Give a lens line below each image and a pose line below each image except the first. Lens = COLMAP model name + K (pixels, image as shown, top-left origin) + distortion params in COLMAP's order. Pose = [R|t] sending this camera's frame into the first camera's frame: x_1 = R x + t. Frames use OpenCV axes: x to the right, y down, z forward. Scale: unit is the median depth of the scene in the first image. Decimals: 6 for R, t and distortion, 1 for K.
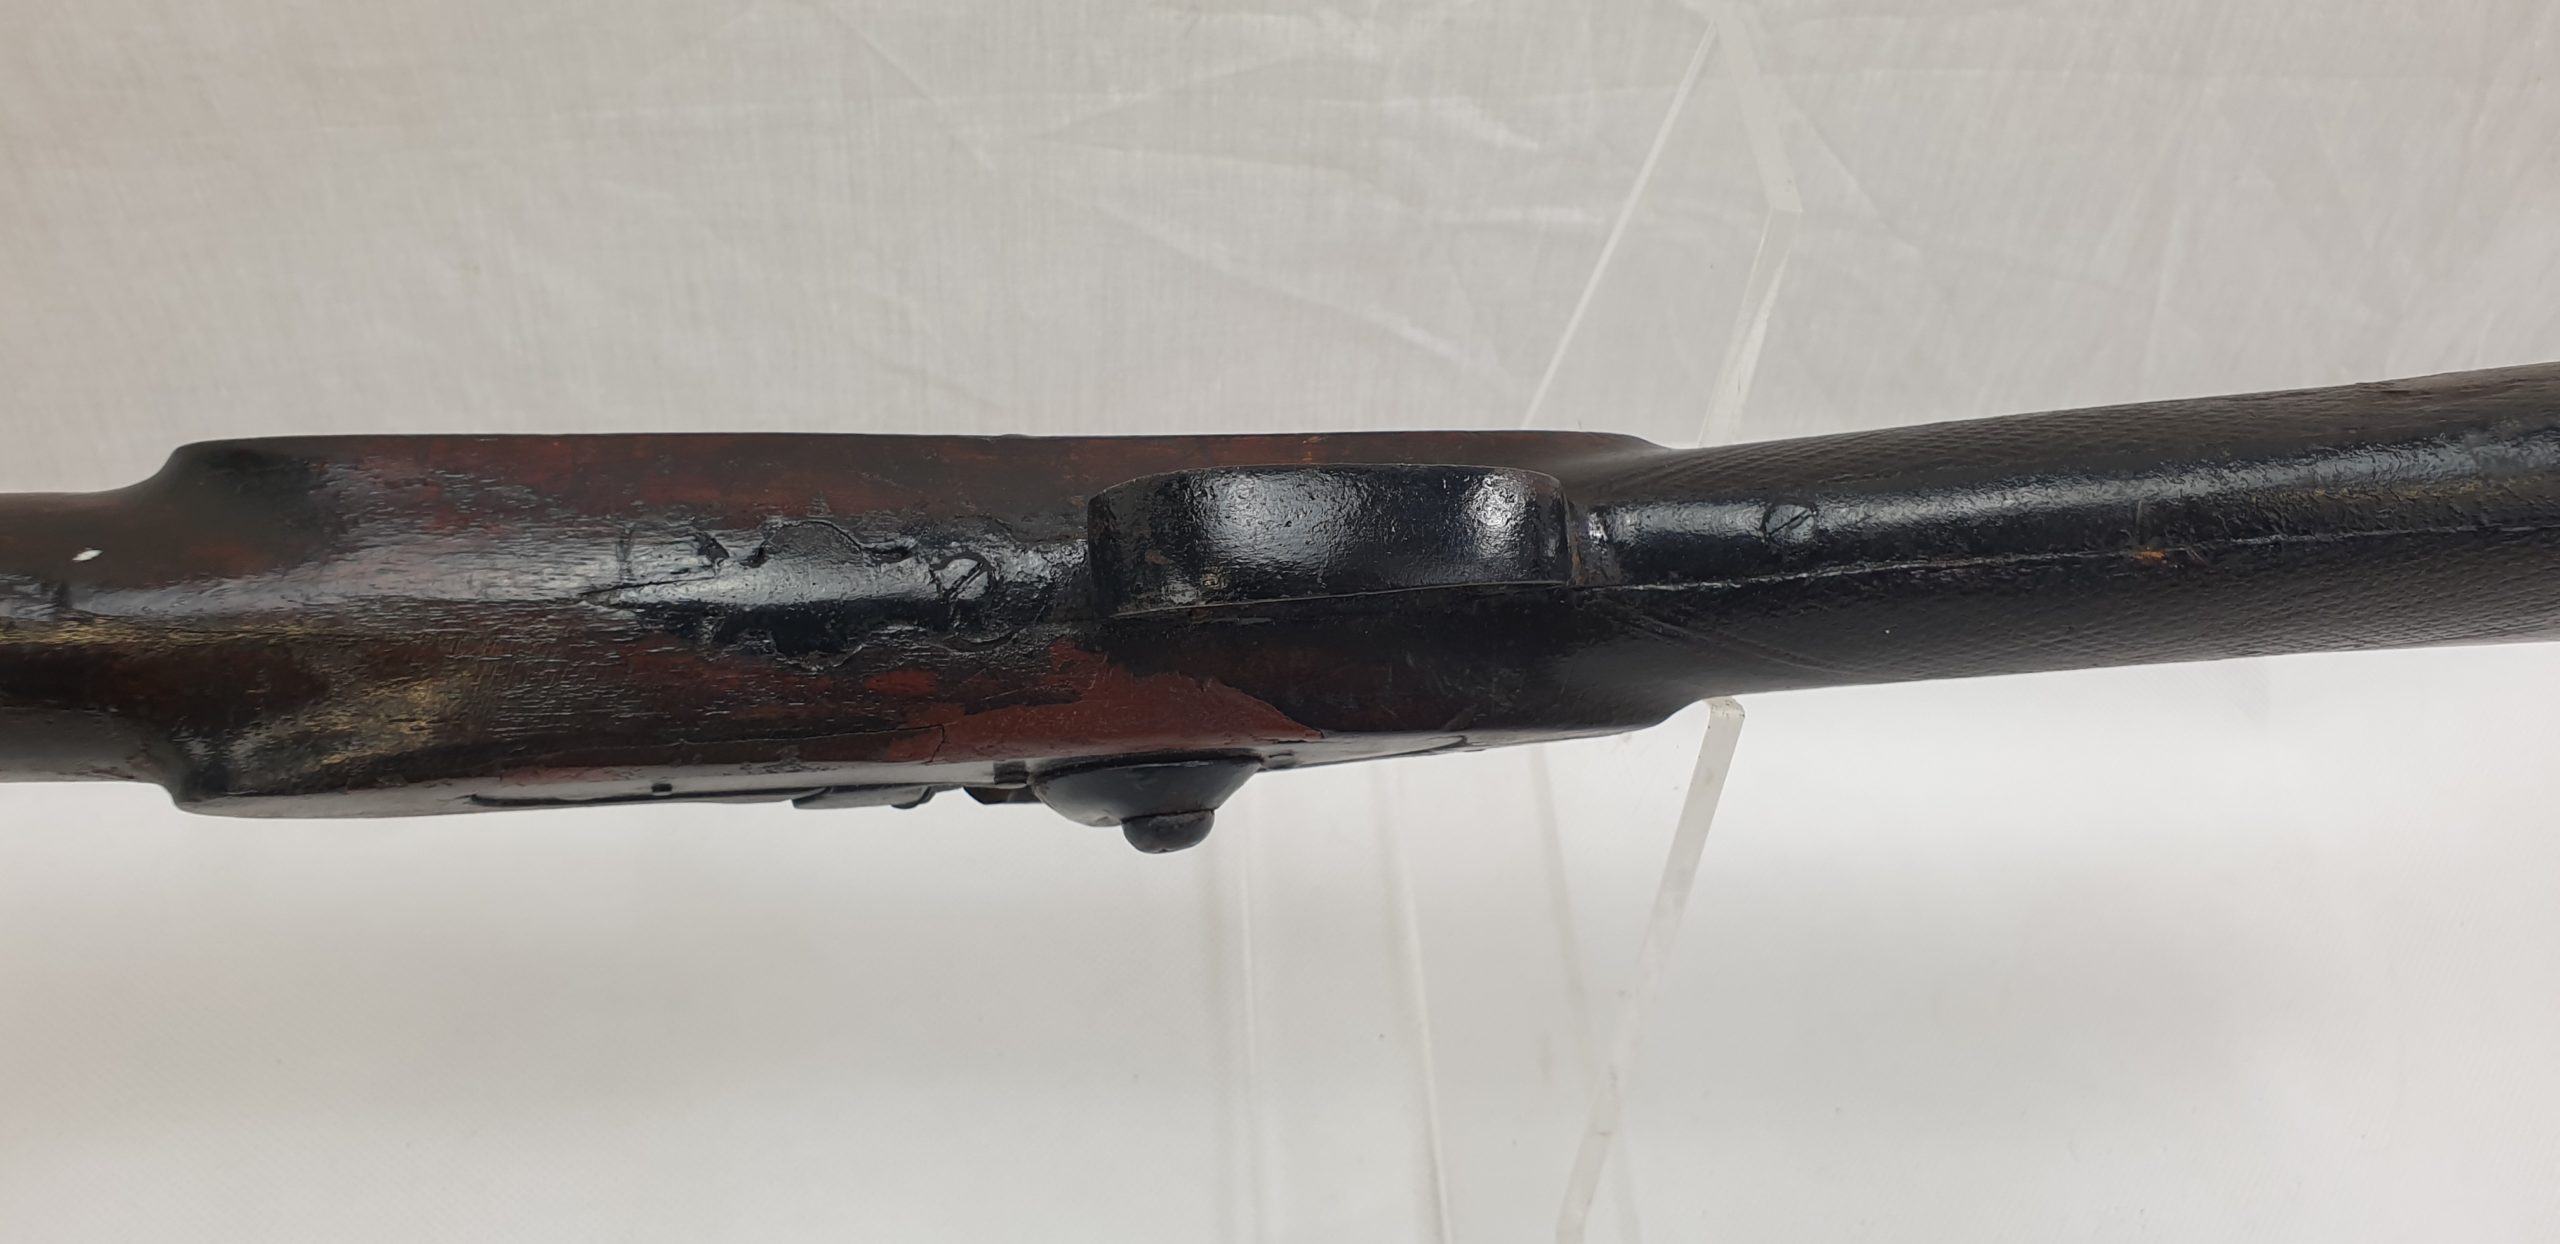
lens RADIAL K [[2052.6, 0, 1333.9], [0, 2052.6, 635.5], [0, 0, 1]] dist [0.011036, -0.022527]
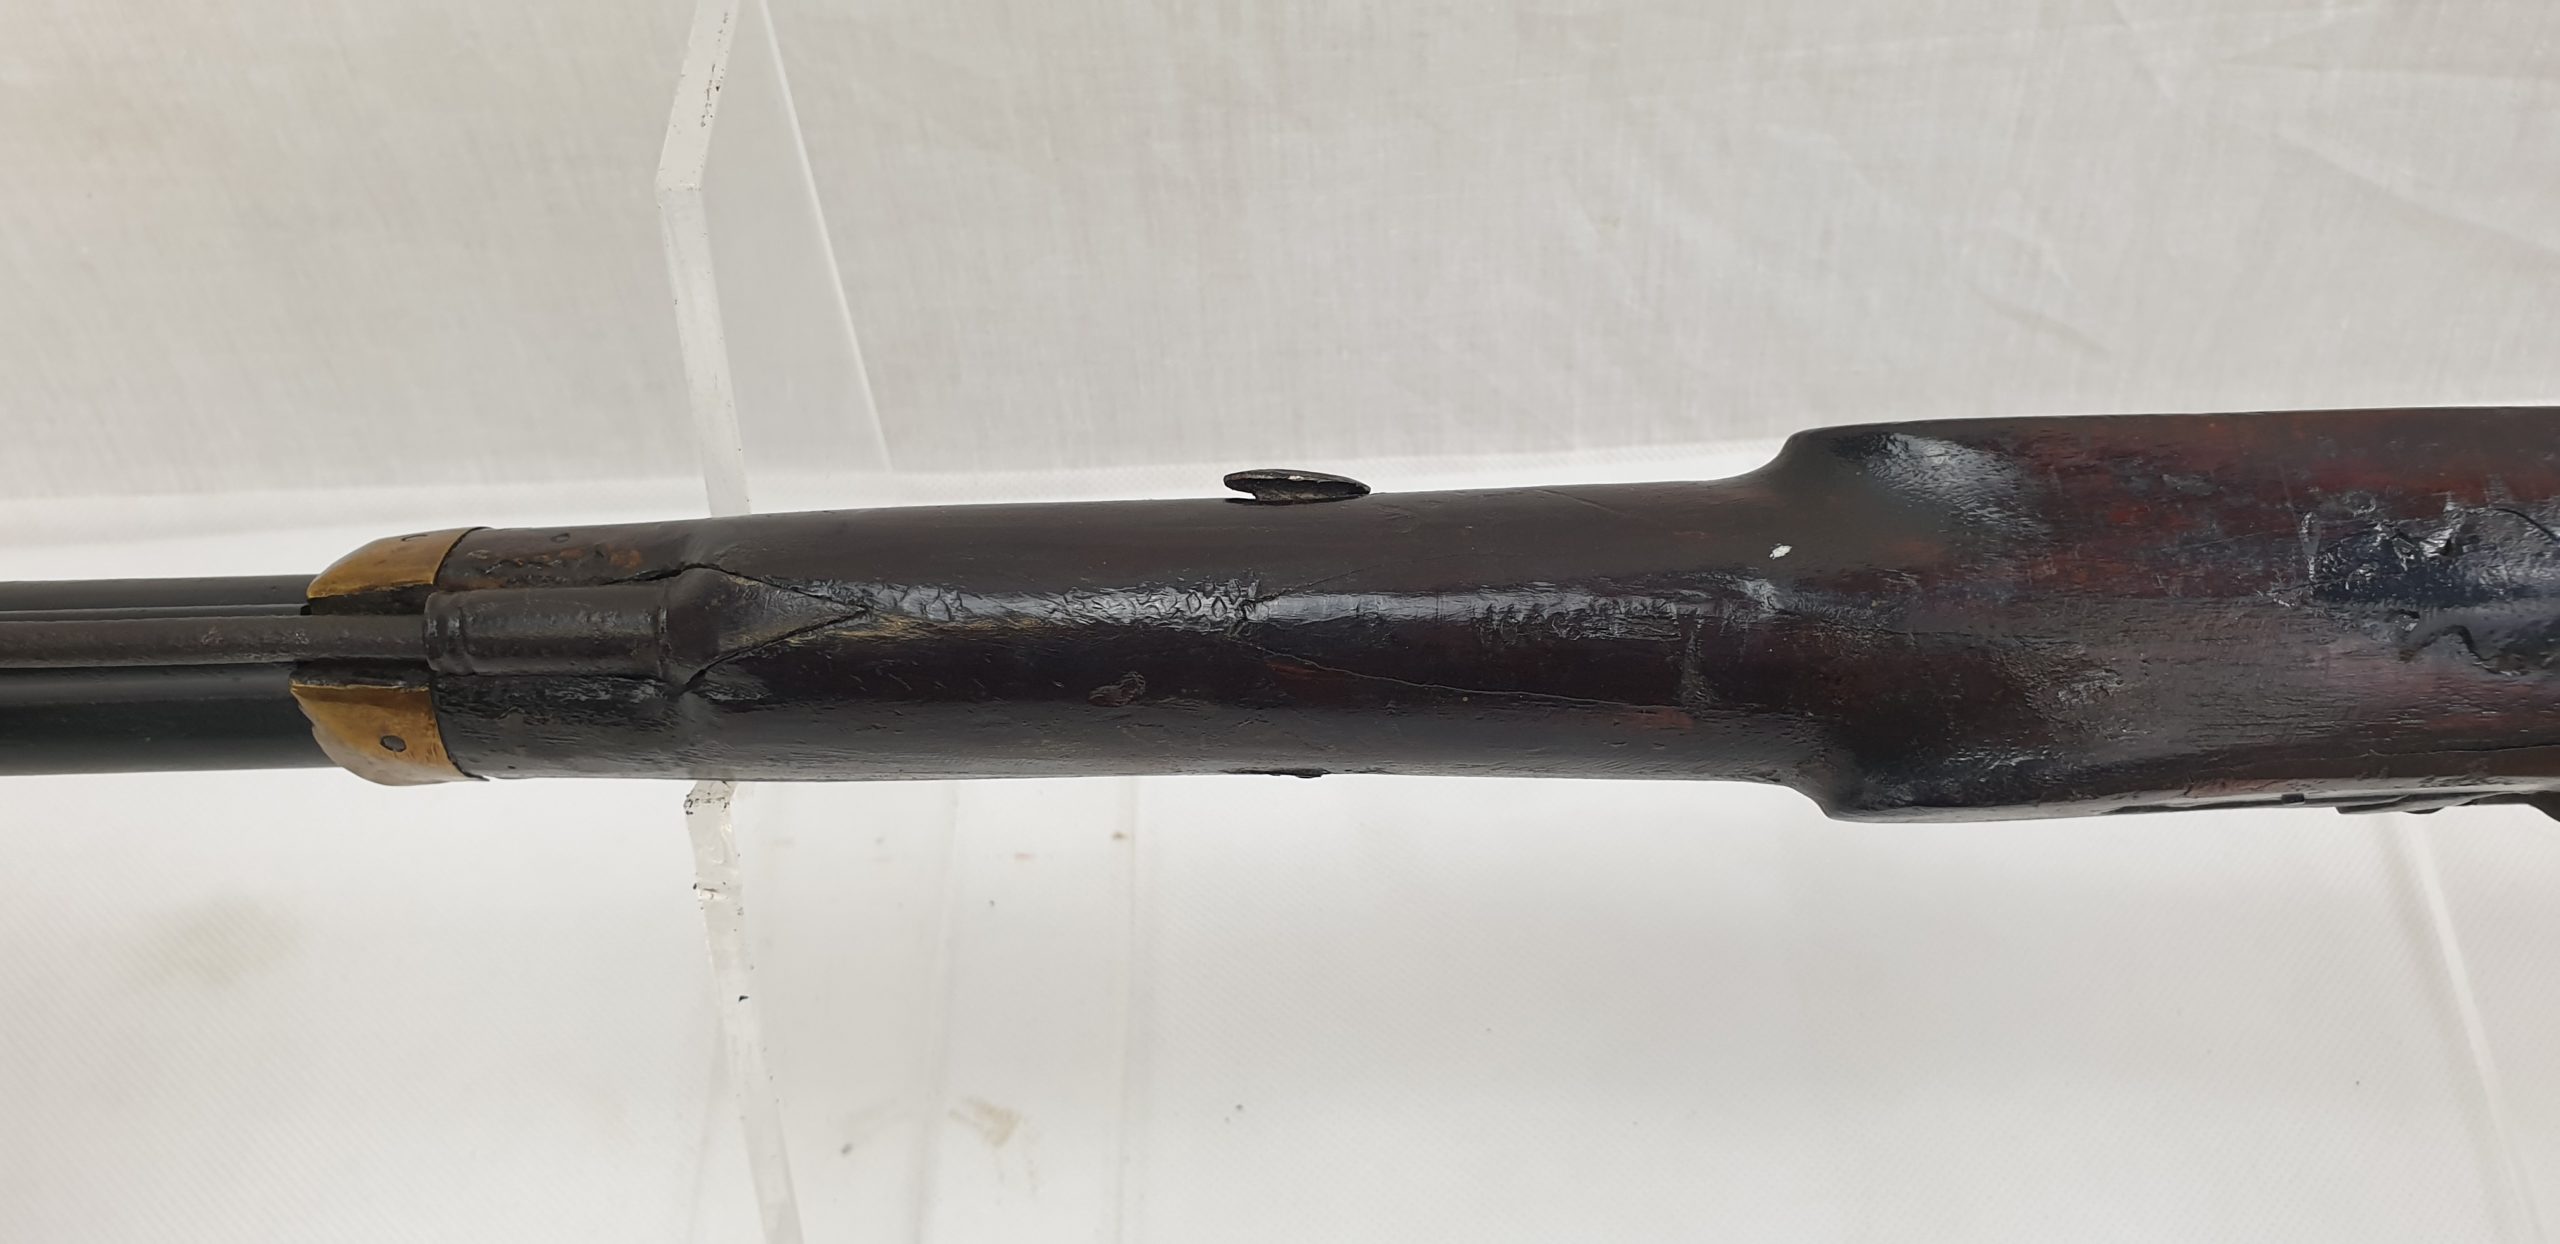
lens RADIAL K [[2052.6, 0, 1281.8], [0, 2052.6, 619.0], [0, 0, 1]] dist [0.011036, -0.022527]
pose [[0.980931, 0.008509, -0.194171, -0.385164], [-0.002077, 0.999443, 0.033303, -0.023172], [0.194346, -0.032265, 0.980402, 0.012686]]
